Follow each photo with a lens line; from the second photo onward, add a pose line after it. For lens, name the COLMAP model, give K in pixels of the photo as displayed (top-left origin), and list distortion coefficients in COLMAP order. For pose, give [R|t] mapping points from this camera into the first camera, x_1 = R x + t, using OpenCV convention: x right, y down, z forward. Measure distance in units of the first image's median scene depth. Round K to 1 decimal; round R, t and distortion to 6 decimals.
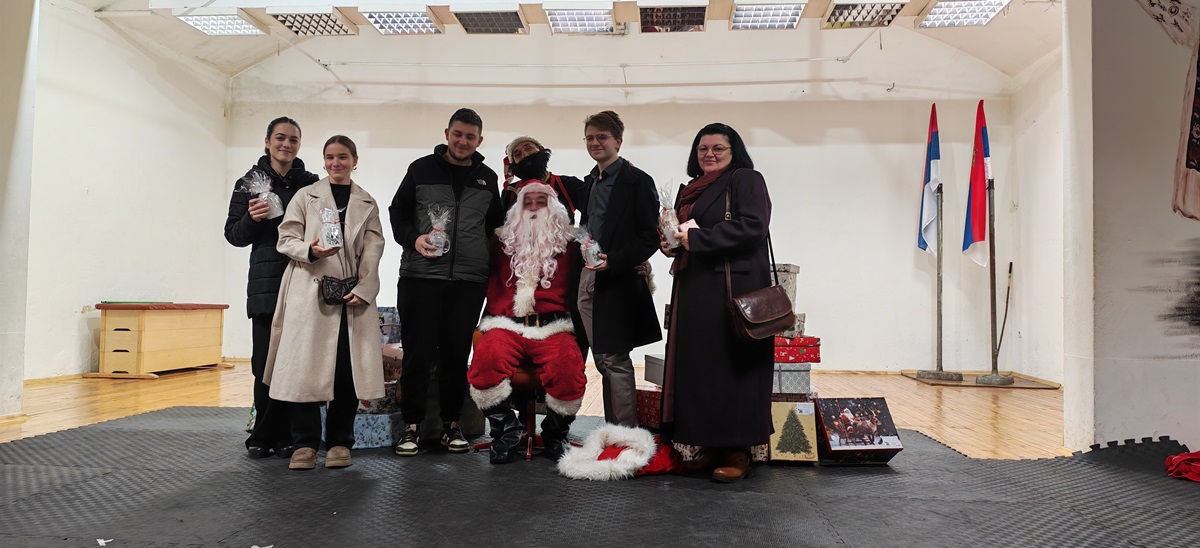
lens RADIAL K [[813.2, 0, 586.7], [0, 813.2, 269.9], [0, 0, 1]] dist [0.075900, -0.094894]
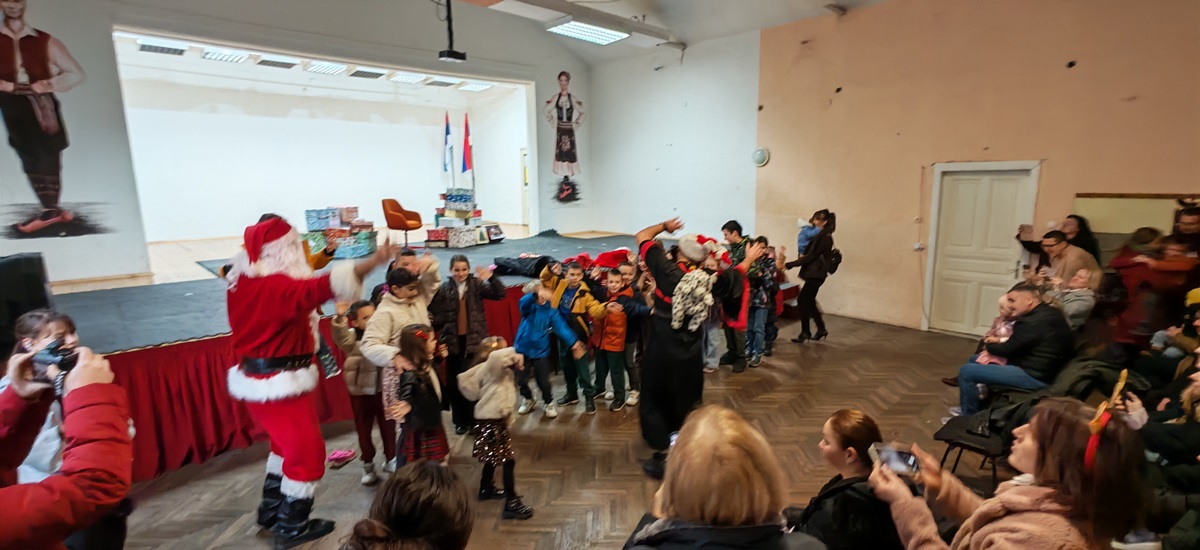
lens RADIAL K [[547.2, 0, 600.7], [0, 547.2, 278.2], [0, 0, 1]] dist [-0.031752, 0.014797]
pose [[0.650455, -0.153611, 0.743849, -1.029475], [-0.006139, 0.978241, 0.207383, -0.103030], [-0.759520, -0.139460, 0.635359, -0.806165]]
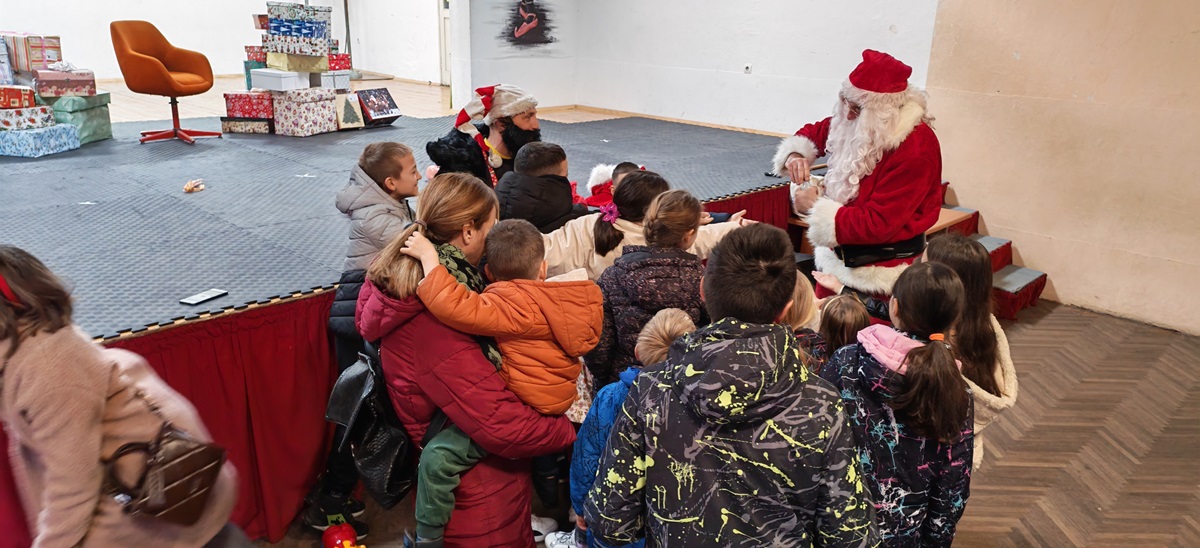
lens RADIAL K [[813.2, 0, 608.2], [0, 813.2, 283.9], [0, 0, 1]] dist [0.075900, -0.094894]
pose [[0.618134, -0.244827, 0.746974, -0.662613], [-0.047583, 0.936864, 0.346441, -0.072988], [-0.784632, -0.249690, 0.567458, -0.421930]]
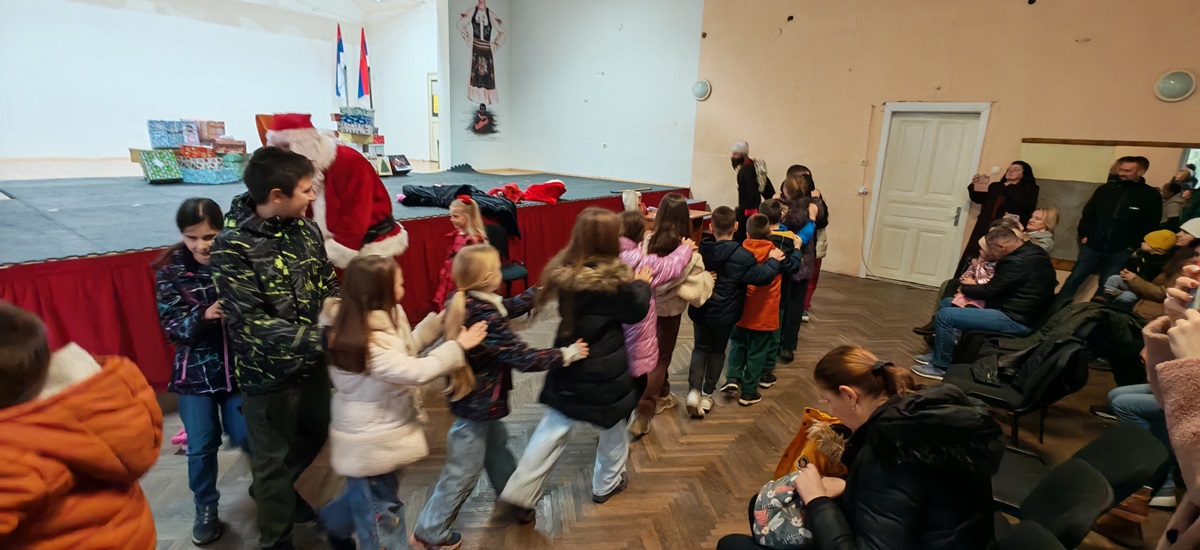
lens RADIAL K [[547.2, 0, 601.6], [0, 547.2, 276.9], [0, 0, 1]] dist [-0.031752, 0.014797]
pose [[0.516936, -0.210399, 0.829764, -0.937226], [-0.061787, 0.957625, 0.281313, -0.026169], [-0.853791, -0.196690, 0.482031, -0.655097]]
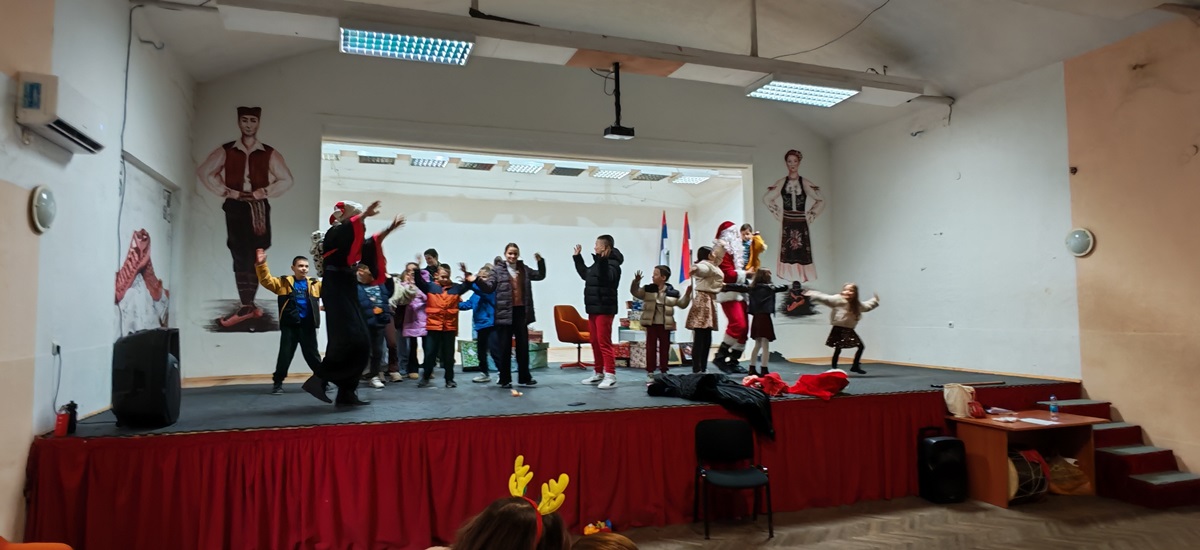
lens RADIAL K [[699.9, 0, 598.3], [0, 699.9, 262.3], [0, 0, 1]] dist [-0.038599, 0.017883]
pose [[0.907449, 0.010024, 0.420042, -0.833538], [0.004097, 0.999457, -0.032702, -0.036064], [-0.420141, 0.031397, 0.906915, -0.911433]]
